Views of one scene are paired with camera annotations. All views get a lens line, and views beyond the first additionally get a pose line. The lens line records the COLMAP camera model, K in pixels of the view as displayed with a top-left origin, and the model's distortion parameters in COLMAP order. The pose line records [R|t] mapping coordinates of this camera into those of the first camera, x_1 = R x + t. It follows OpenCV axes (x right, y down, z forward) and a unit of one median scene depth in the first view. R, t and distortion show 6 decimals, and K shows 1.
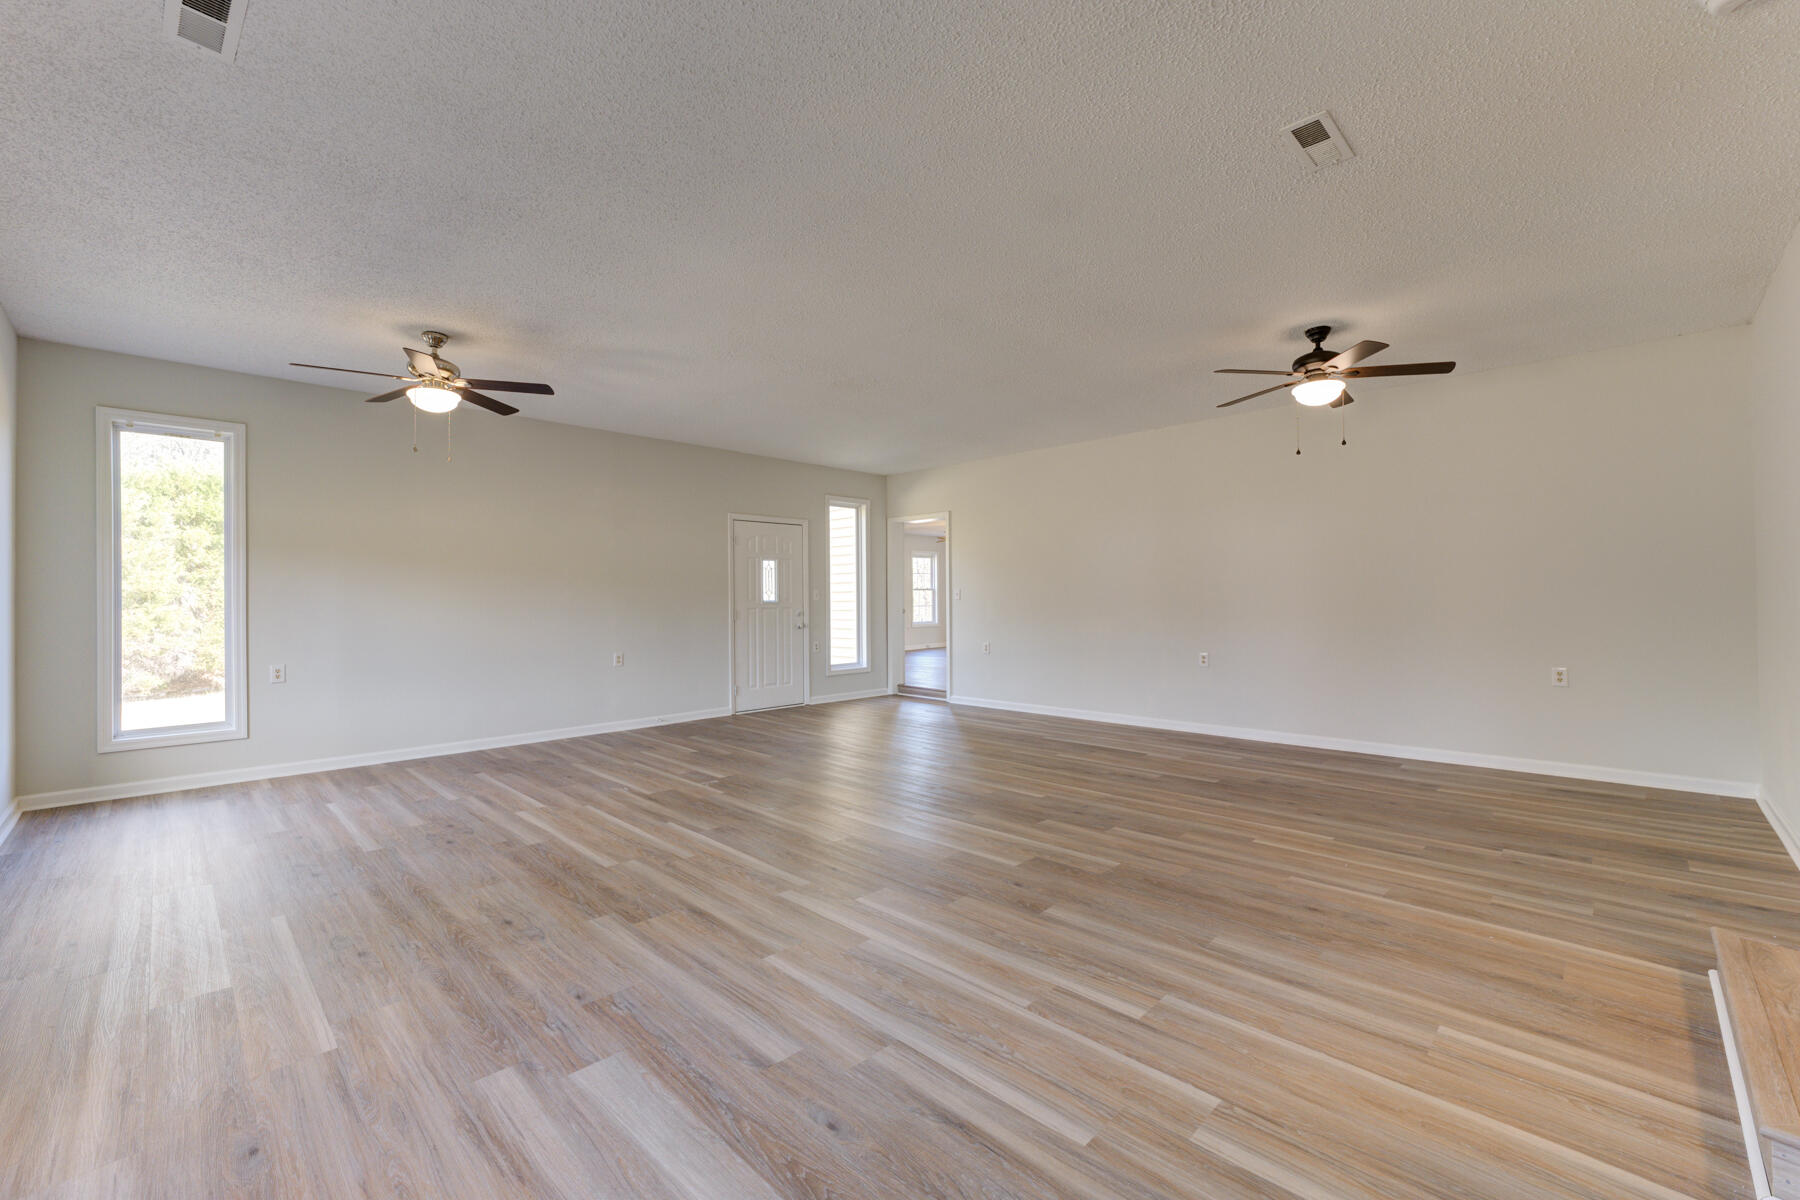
lens RADIAL K [[736.4, 0, 881.9], [0, 736.4, 596.2], [0, 0, 1]] dist [-0.003432, 0.005405]
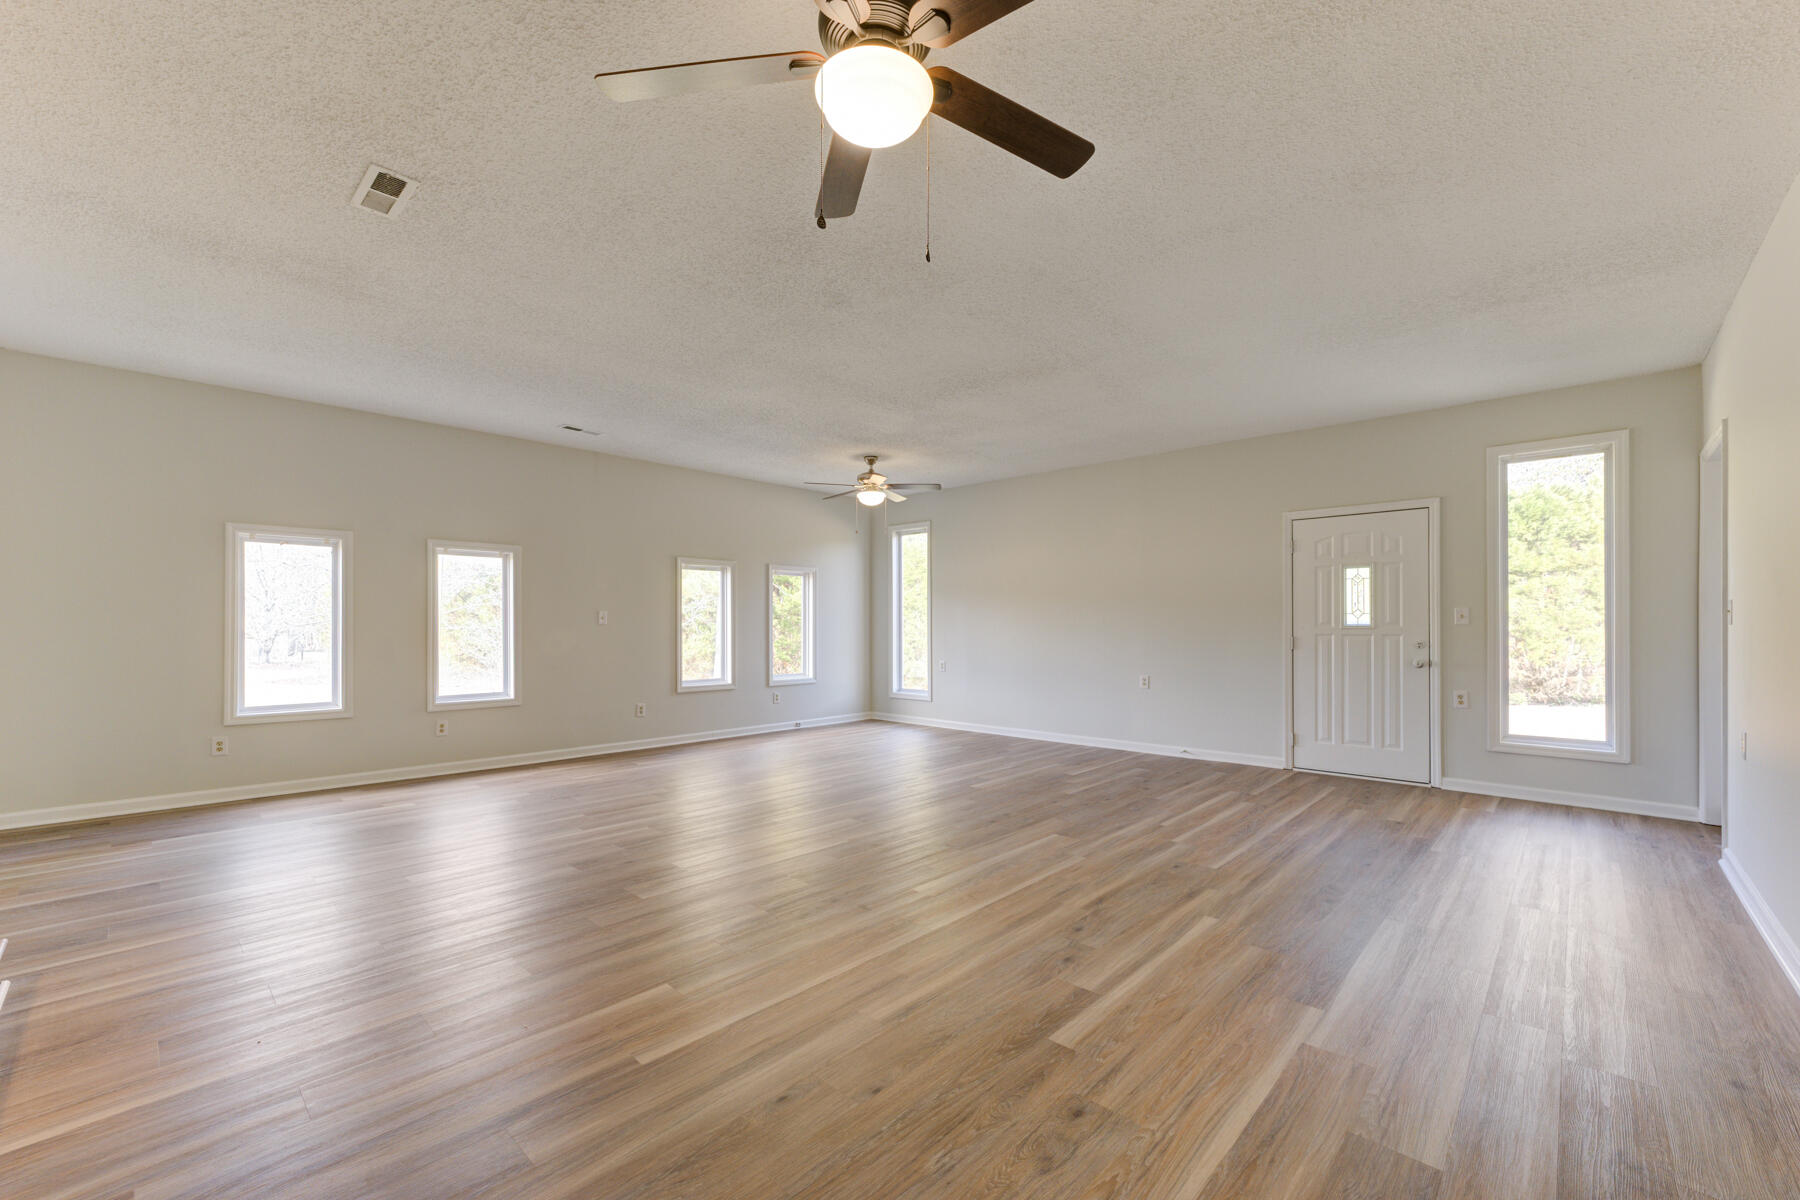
lens RADIAL K [[736.4, 0, 901.1], [0, 736.4, 613.8], [0, 0, 1]] dist [-0.003432, 0.005405]
pose [[0.058849, -0.006891, -0.998243, 1.187356], [0.008997, 0.999939, -0.006373, -0.007958], [0.998226, -0.008606, 0.058907, 1.166214]]
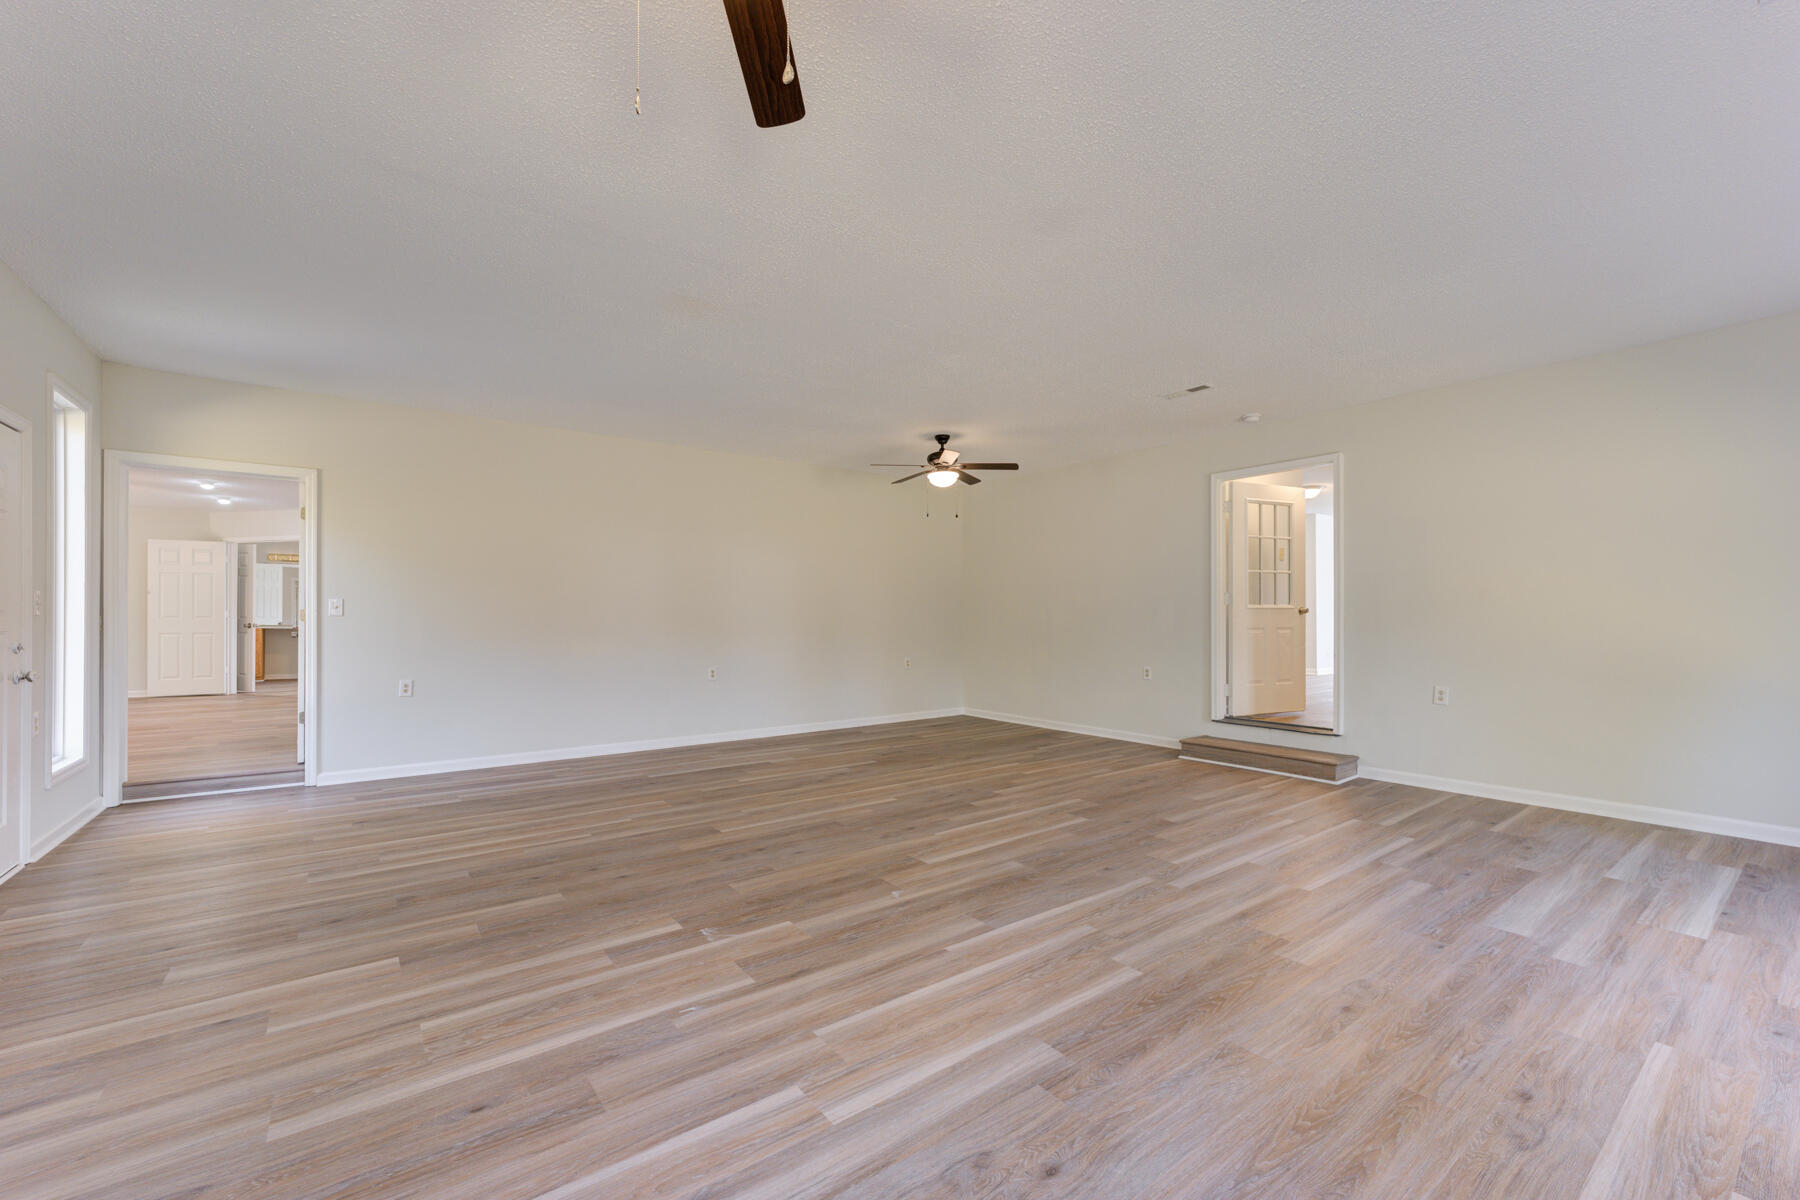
lens RADIAL K [[736.4, 0, 892.1], [0, 736.4, 619.0], [0, 0, 1]] dist [-0.003432, 0.005405]
pose [[0.126626, 0.005053, 0.991938, -1.064165], [-0.007325, 0.999965, -0.004159, 0.015507], [-0.991923, -0.006739, 0.126659, 1.078812]]
